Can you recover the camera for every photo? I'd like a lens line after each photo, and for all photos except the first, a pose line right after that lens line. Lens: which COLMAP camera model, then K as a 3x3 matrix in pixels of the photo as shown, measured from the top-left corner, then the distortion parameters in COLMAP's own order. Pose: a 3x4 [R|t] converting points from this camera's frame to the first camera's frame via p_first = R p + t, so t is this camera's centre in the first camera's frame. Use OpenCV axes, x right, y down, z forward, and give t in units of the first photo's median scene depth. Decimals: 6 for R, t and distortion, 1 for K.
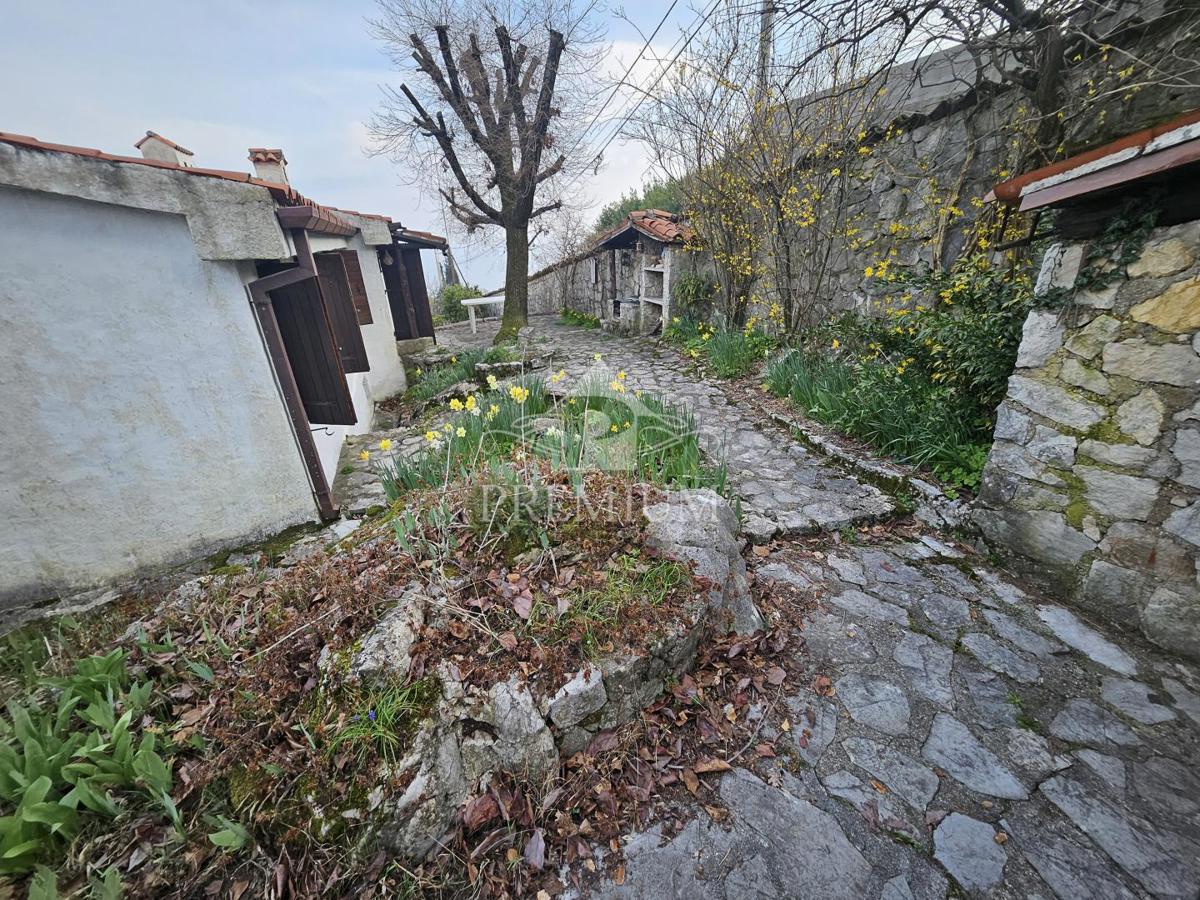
lens RADIAL K [[474.1, 0, 604.2], [0, 474.1, 443.8], [0, 0, 1]] dist [-0.002976, -0.000290]
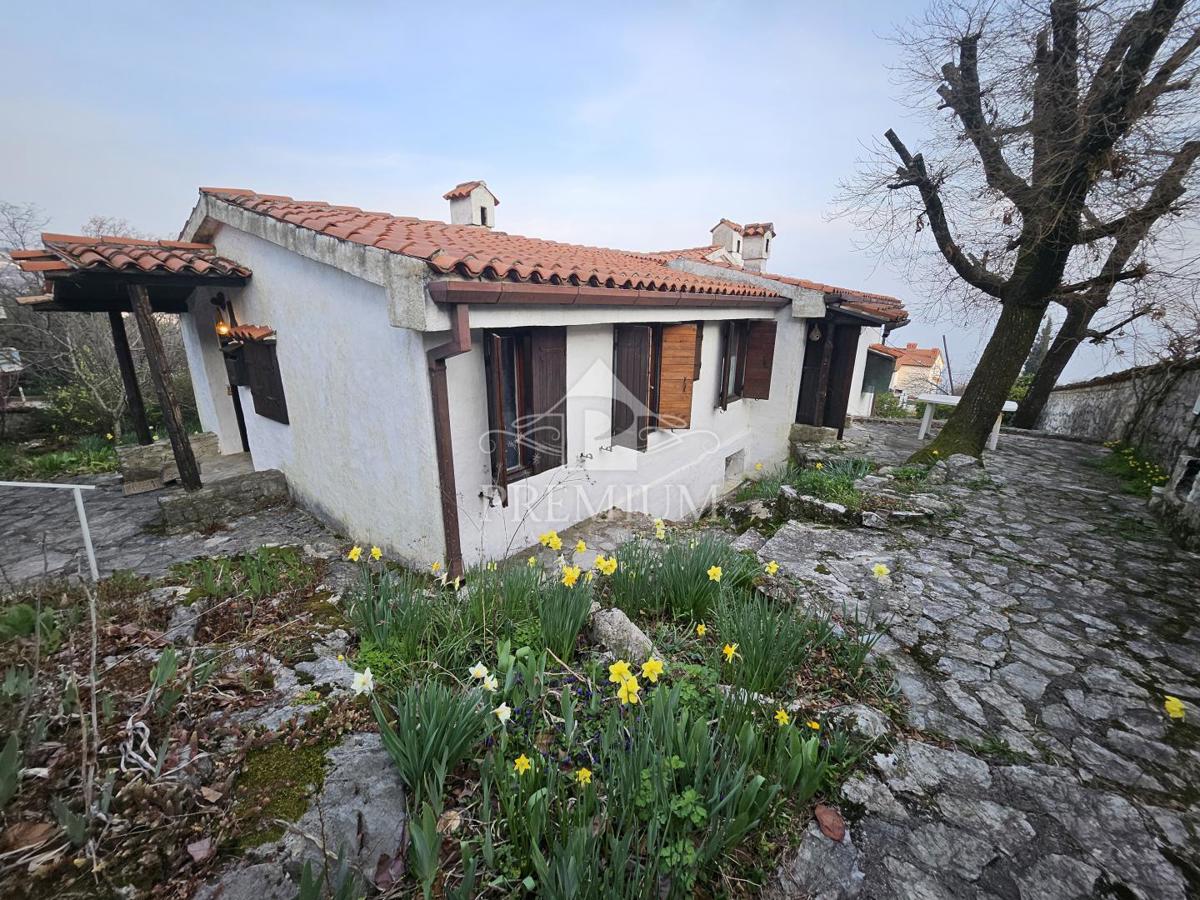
lens RADIAL K [[474.1, 0, 604.2], [0, 474.1, 443.8], [0, 0, 1]] dist [-0.002976, -0.000290]
pose [[0.488753, 0.289142, -0.823114, 0.122195], [-0.385880, 0.917821, 0.093280, -0.137833], [0.782443, 0.272033, 0.560162, 0.269990]]
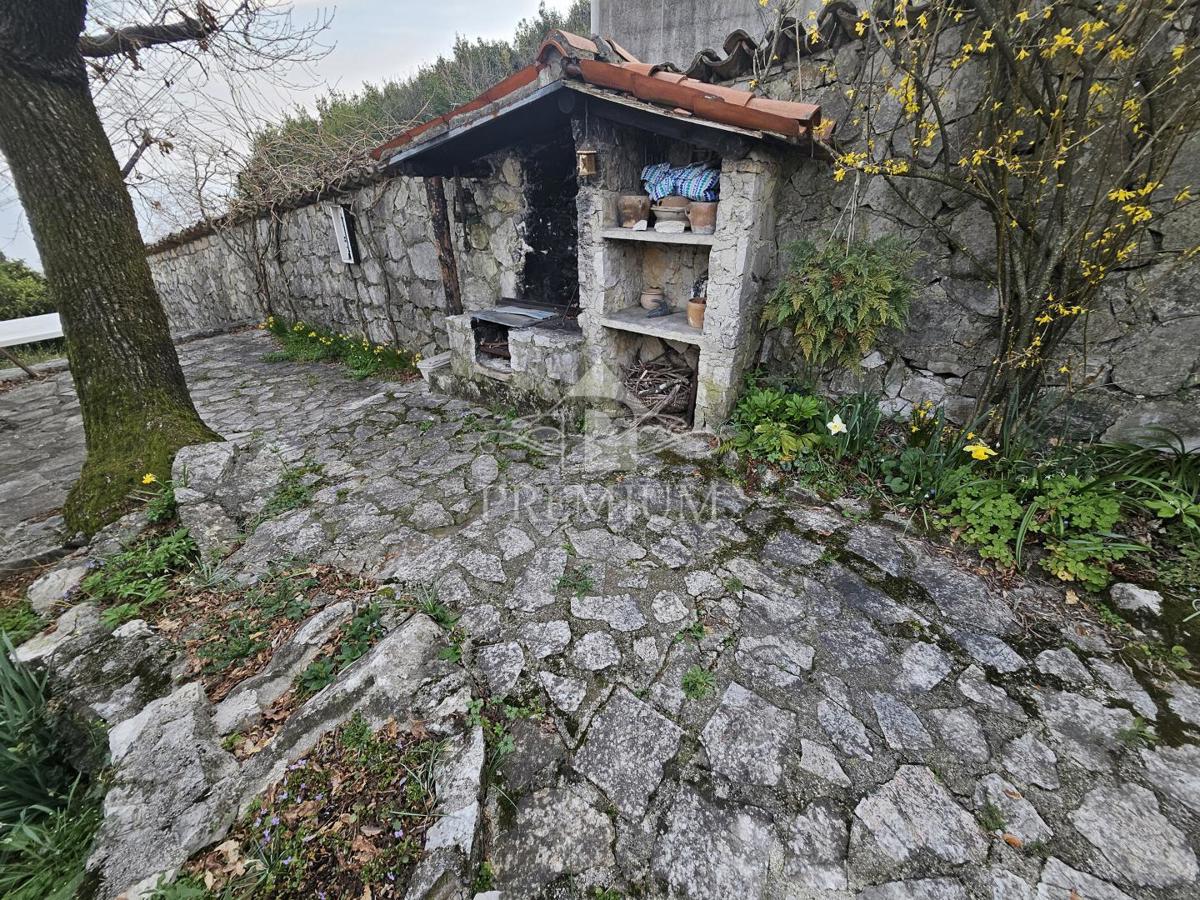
lens RADIAL K [[474.1, 0, 604.2], [0, 474.1, 443.8], [0, 0, 1]] dist [-0.002976, -0.000290]
pose [[0.836213, -0.238378, 0.493886, -0.104235], [0.194514, 0.970958, 0.139304, -0.249085], [-0.512750, -0.020420, 0.858295, 0.649048]]
